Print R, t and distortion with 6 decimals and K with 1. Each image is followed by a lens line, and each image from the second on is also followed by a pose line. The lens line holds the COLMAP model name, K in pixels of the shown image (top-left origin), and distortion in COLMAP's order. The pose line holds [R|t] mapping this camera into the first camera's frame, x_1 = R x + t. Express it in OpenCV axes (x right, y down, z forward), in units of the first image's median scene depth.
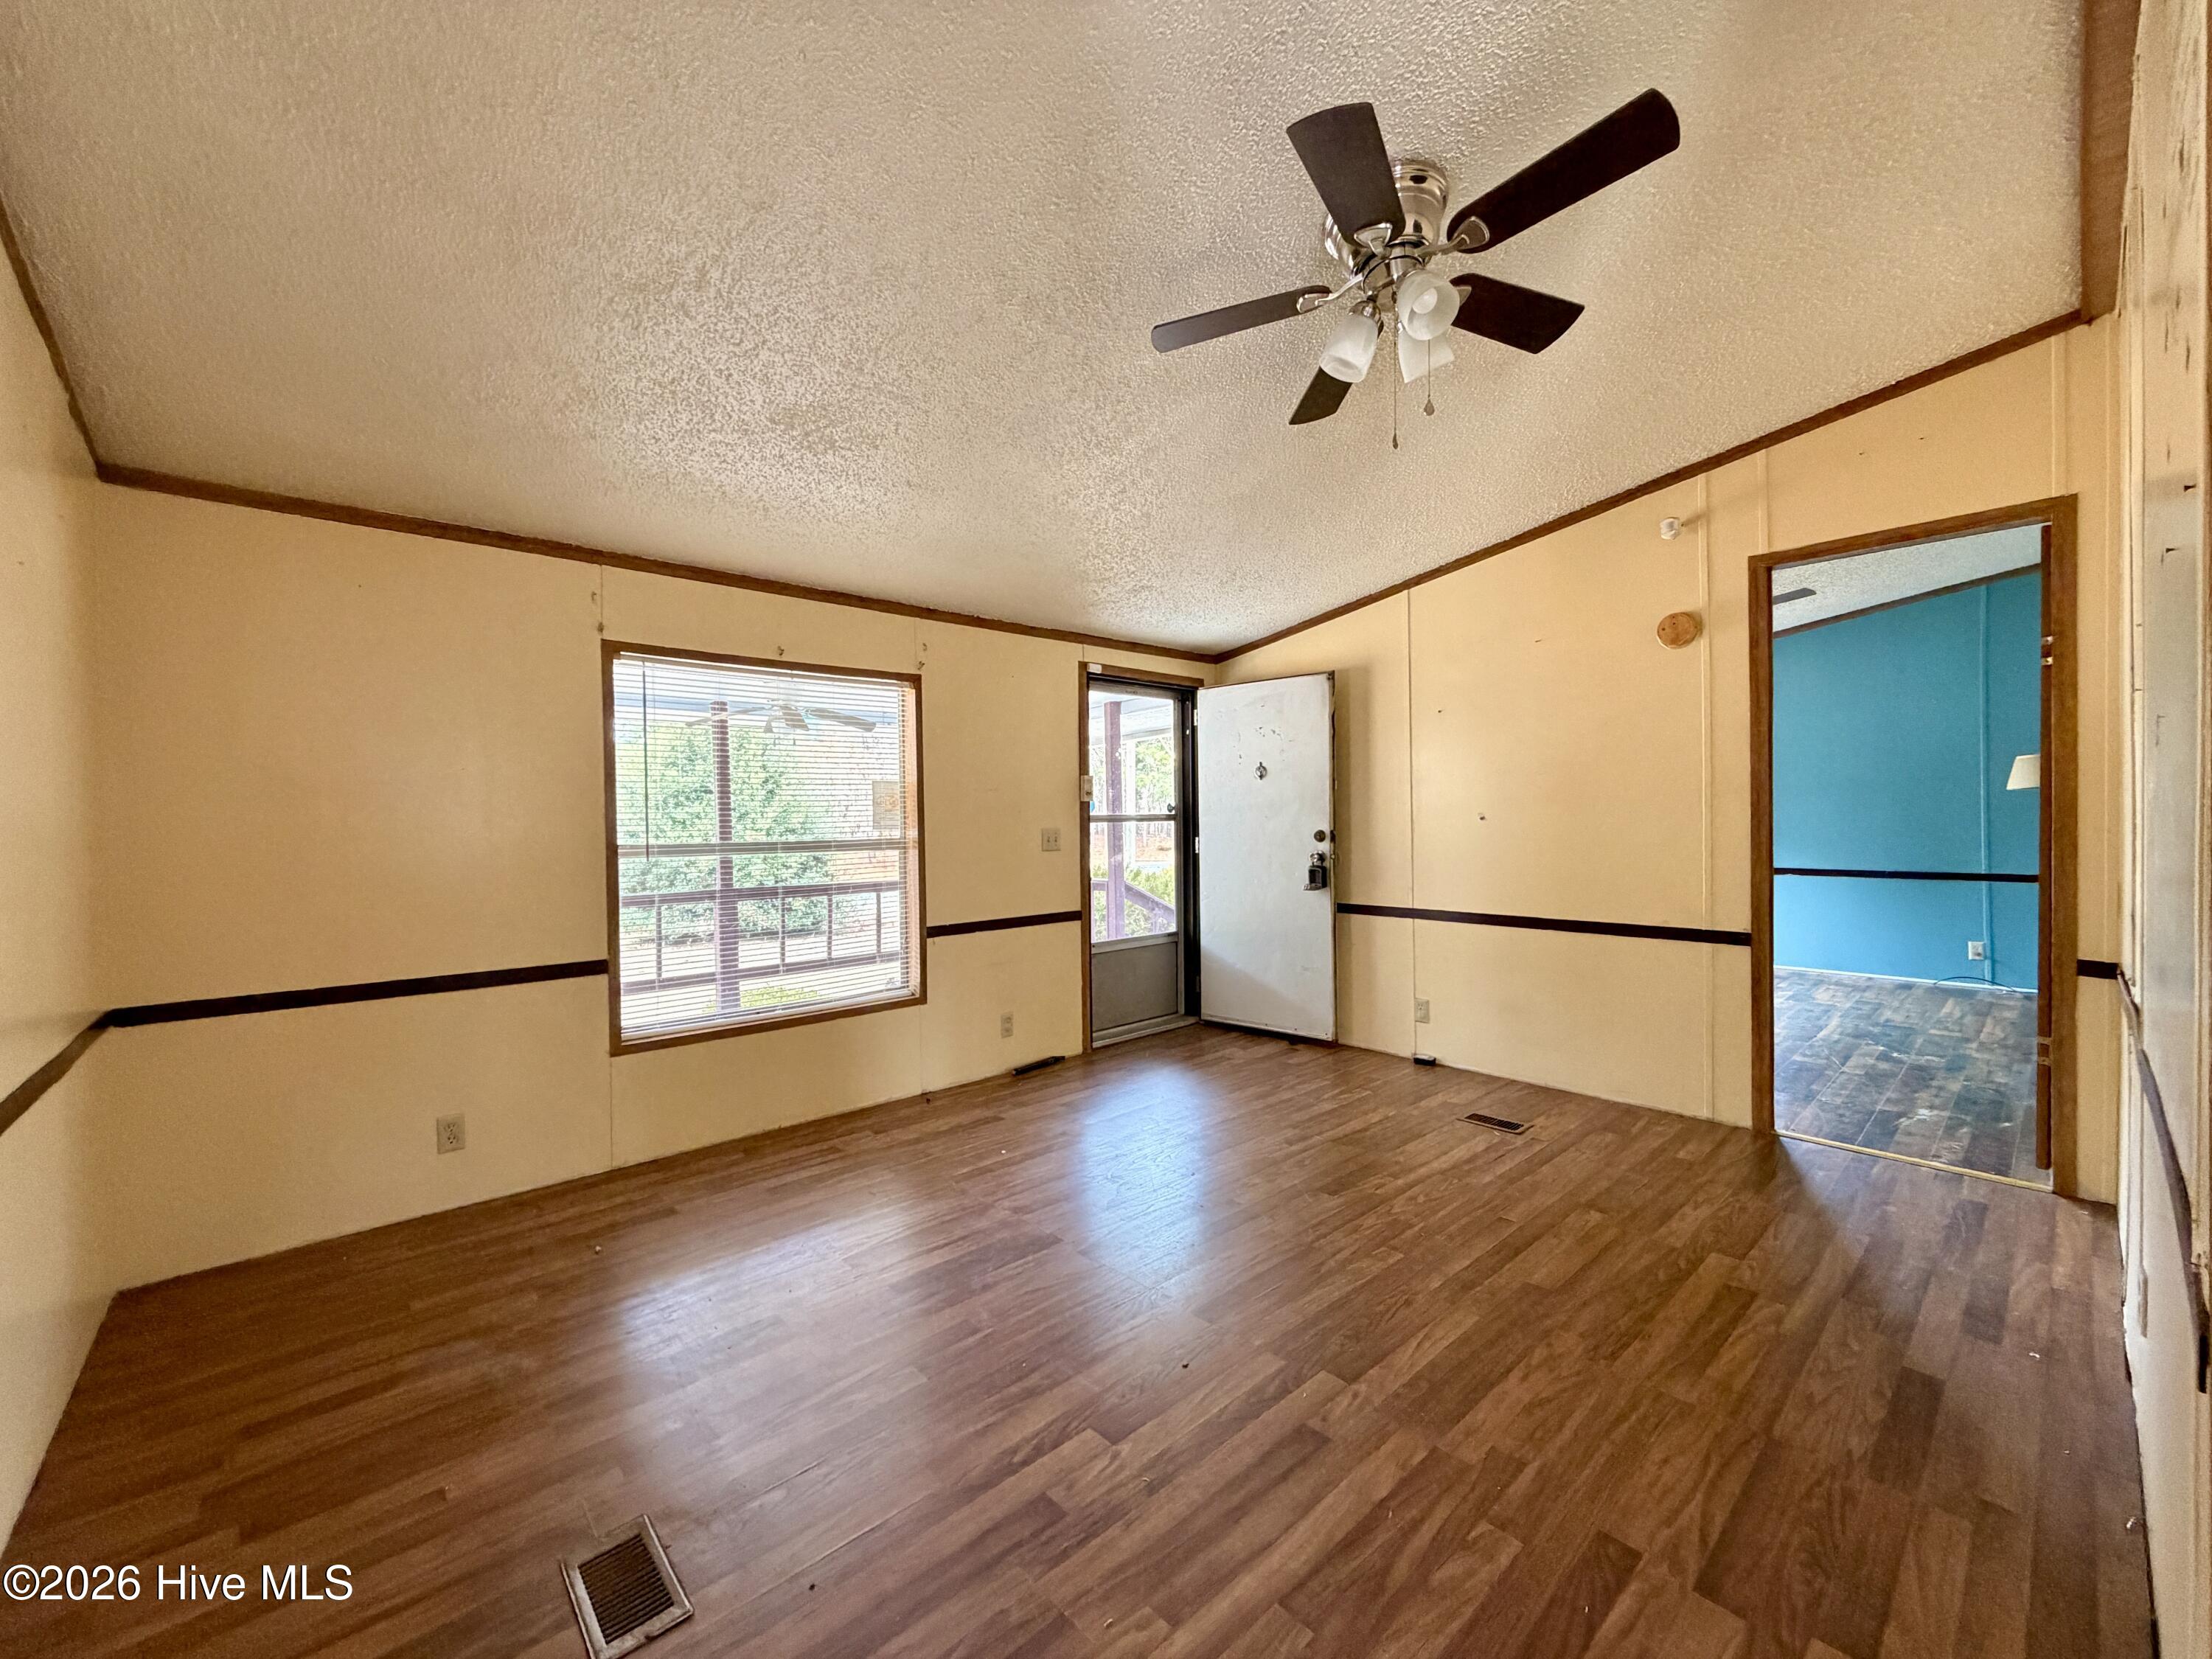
lens RADIAL K [[877.8, 0, 1098.3], [0, 877.8, 824.0], [0, 0, 1]] dist [-0.006442, 0.000499]
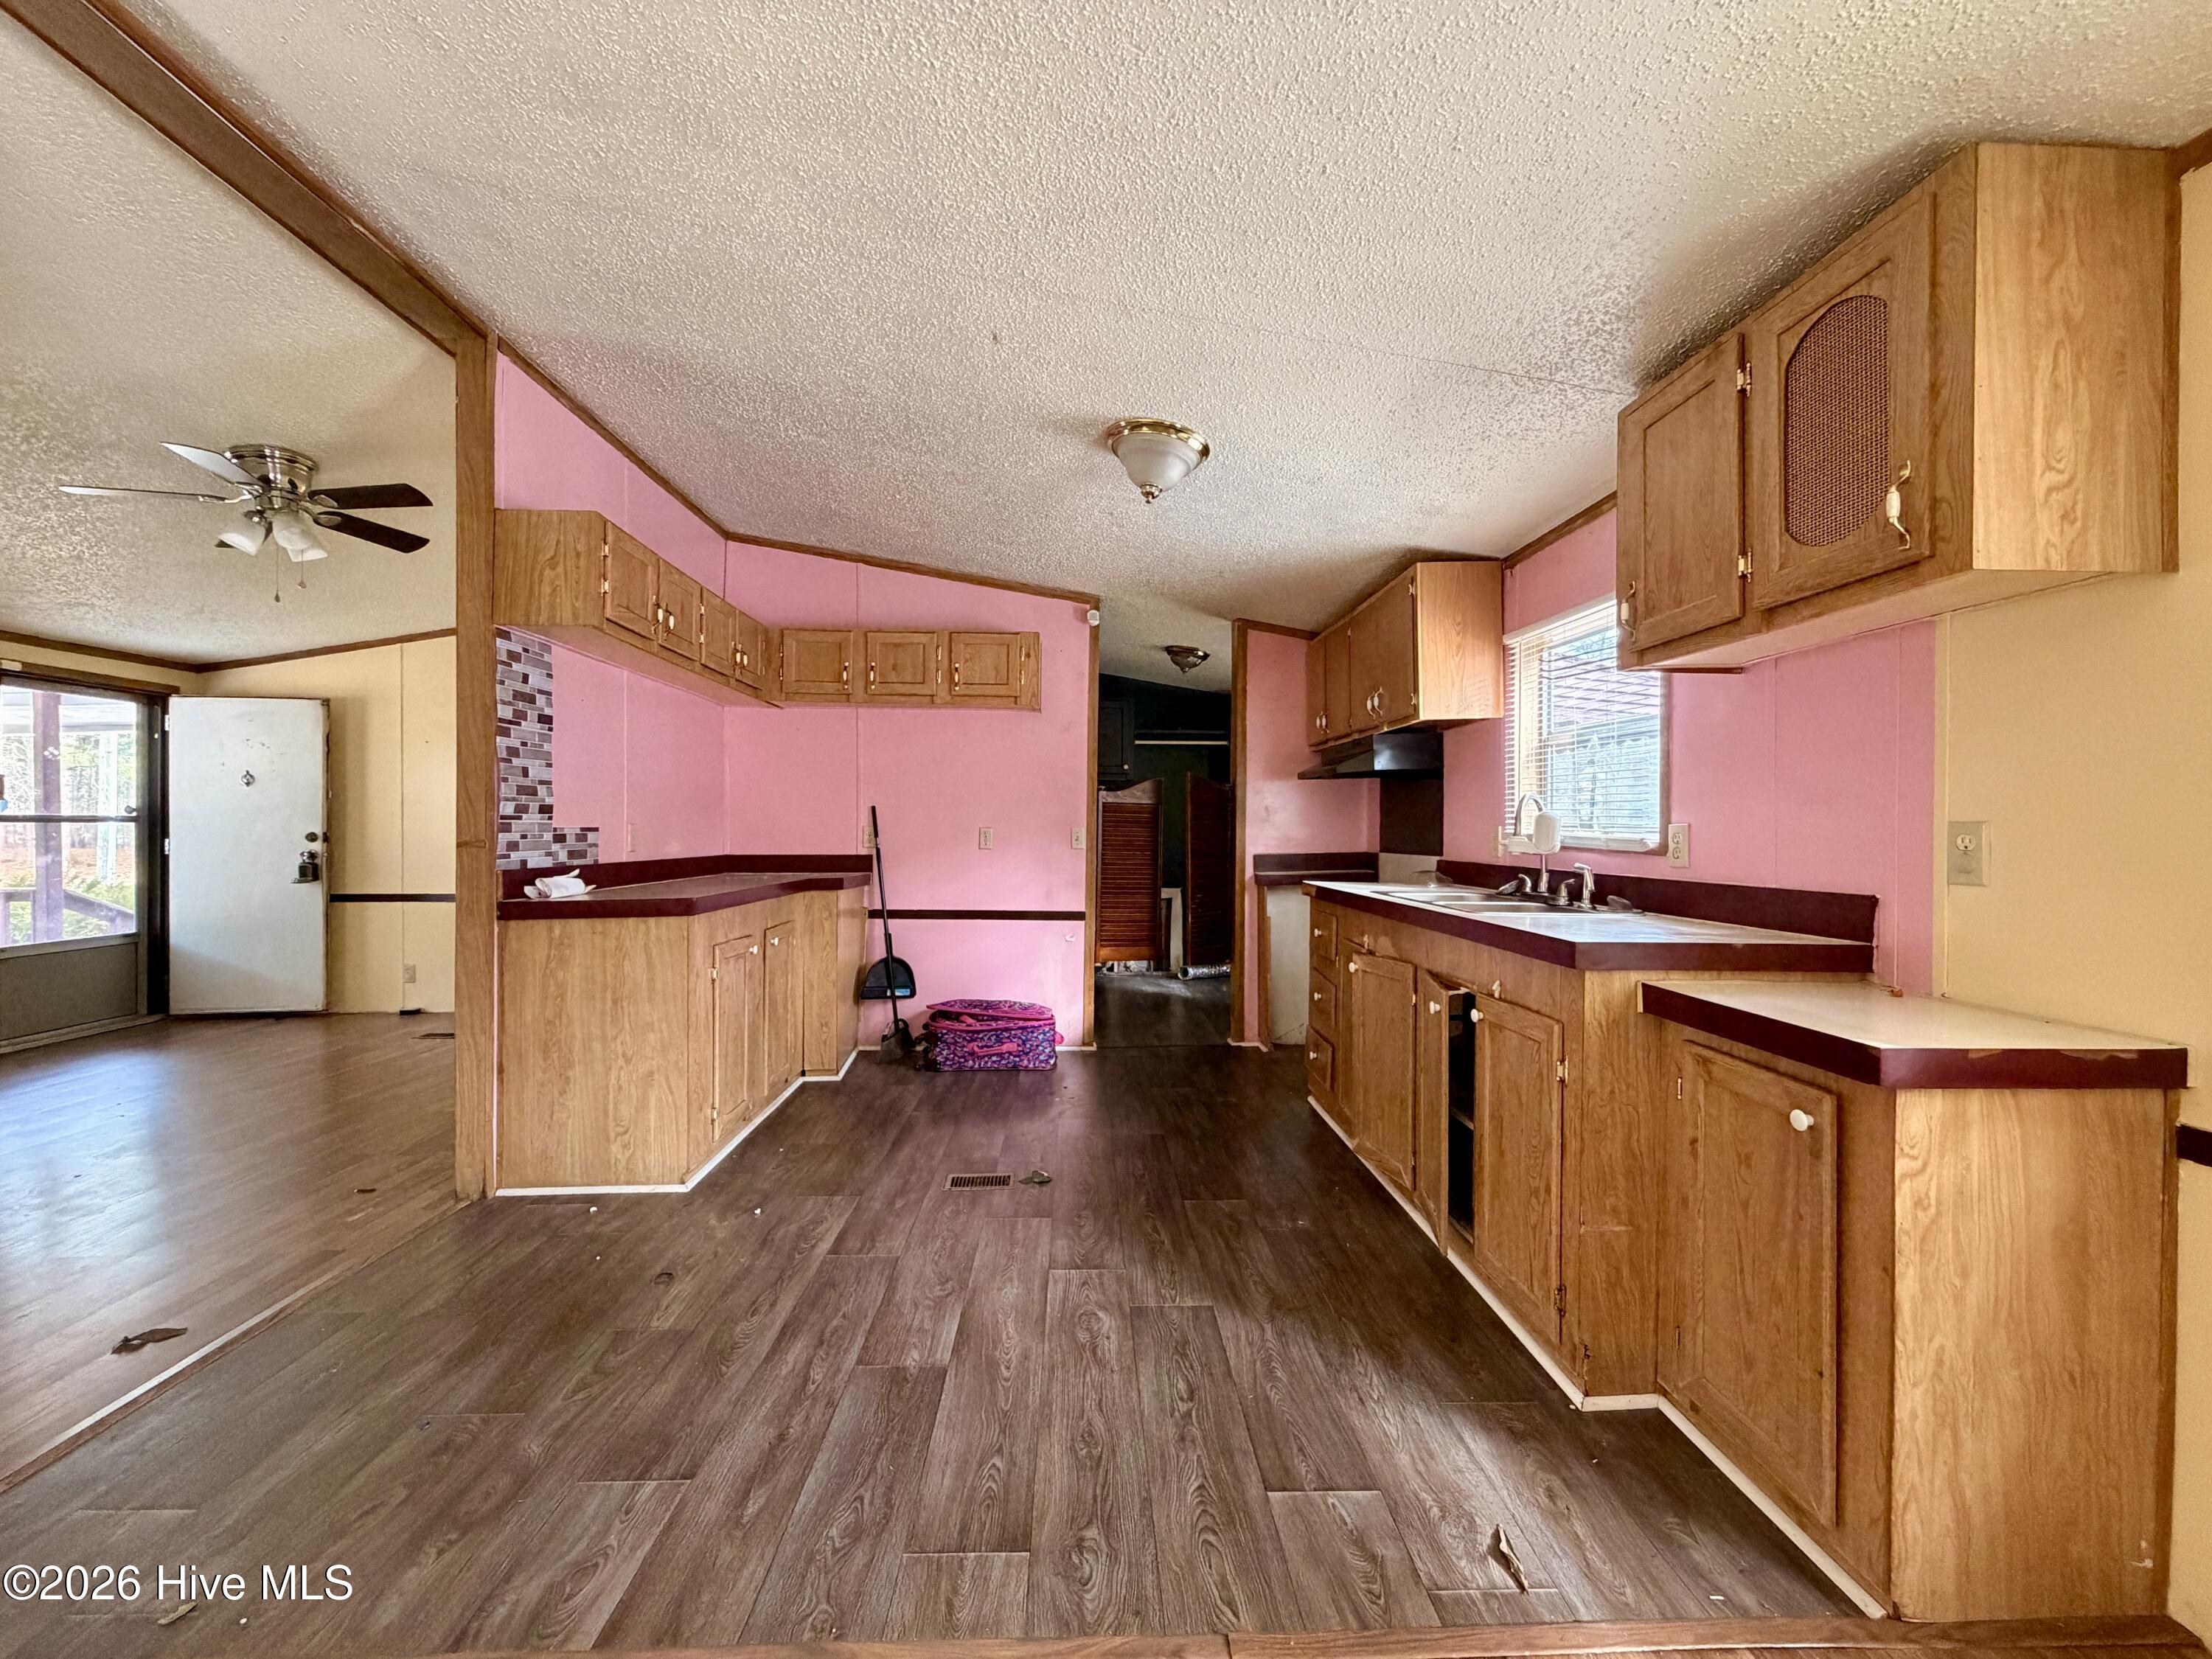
lens RADIAL K [[877.8, 0, 1108.2], [0, 877.8, 832.6], [0, 0, 1]] dist [-0.006442, 0.000499]
pose [[0.631742, 0.011825, 0.775089, 0.017506], [-0.004498, 0.999923, -0.011589, 0.014237], [-0.775166, 0.003835, 0.631746, -0.506143]]
